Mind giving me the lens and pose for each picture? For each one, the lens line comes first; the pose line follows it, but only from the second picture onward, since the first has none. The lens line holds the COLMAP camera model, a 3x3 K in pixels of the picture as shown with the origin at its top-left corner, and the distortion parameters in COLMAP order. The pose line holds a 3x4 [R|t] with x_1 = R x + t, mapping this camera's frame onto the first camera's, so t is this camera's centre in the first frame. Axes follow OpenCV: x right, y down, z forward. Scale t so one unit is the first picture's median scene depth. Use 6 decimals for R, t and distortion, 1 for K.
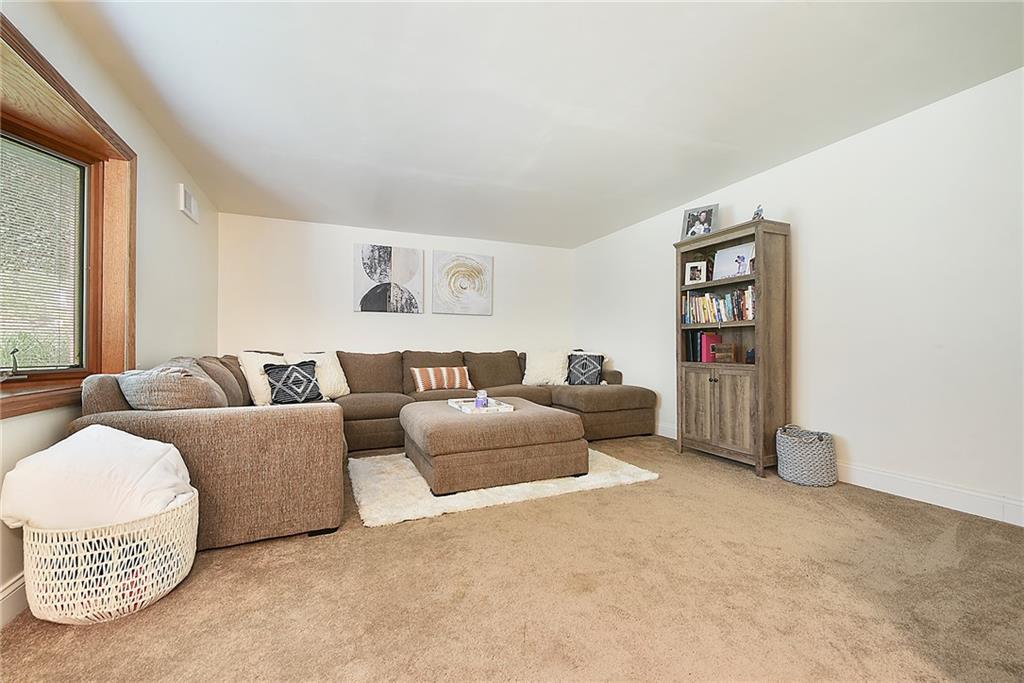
lens RADIAL K [[412.8, 0, 513.1], [0, 412.8, 342.3], [0, 0, 1]] dist [-0.003936, -0.000426]
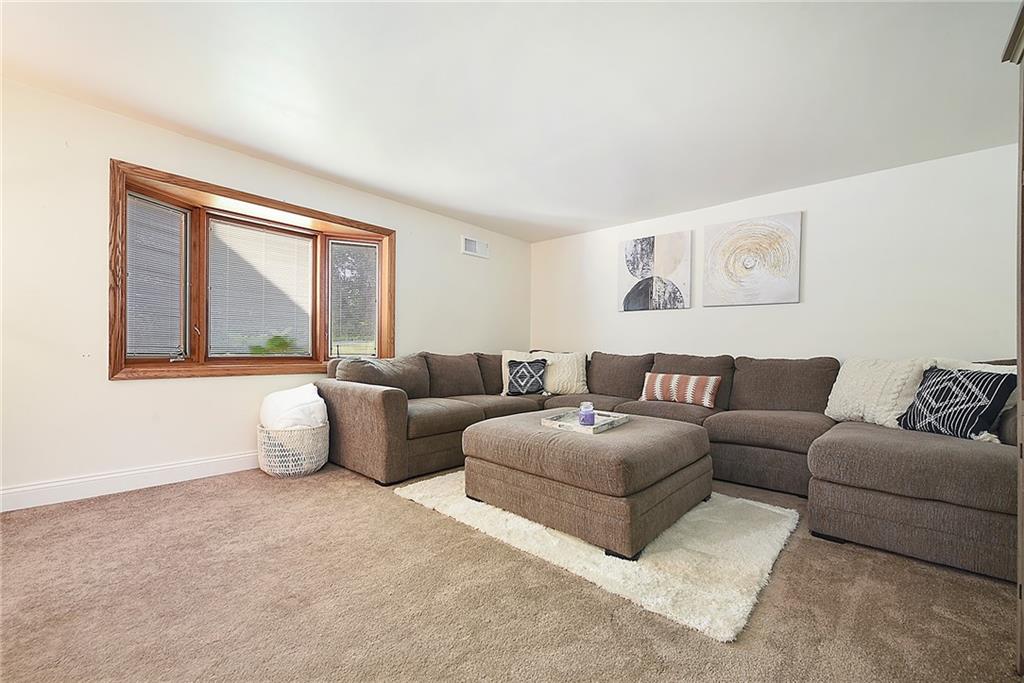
lens RADIAL K [[412.8, 0, 512.2], [0, 412.8, 345.9], [0, 0, 1]] dist [-0.003936, -0.000426]
pose [[0.406382, 0.006053, -0.913683, 0.401903], [-0.004663, 0.999979, 0.004551, 0.002765], [0.913691, 0.002411, 0.406402, 0.365124]]
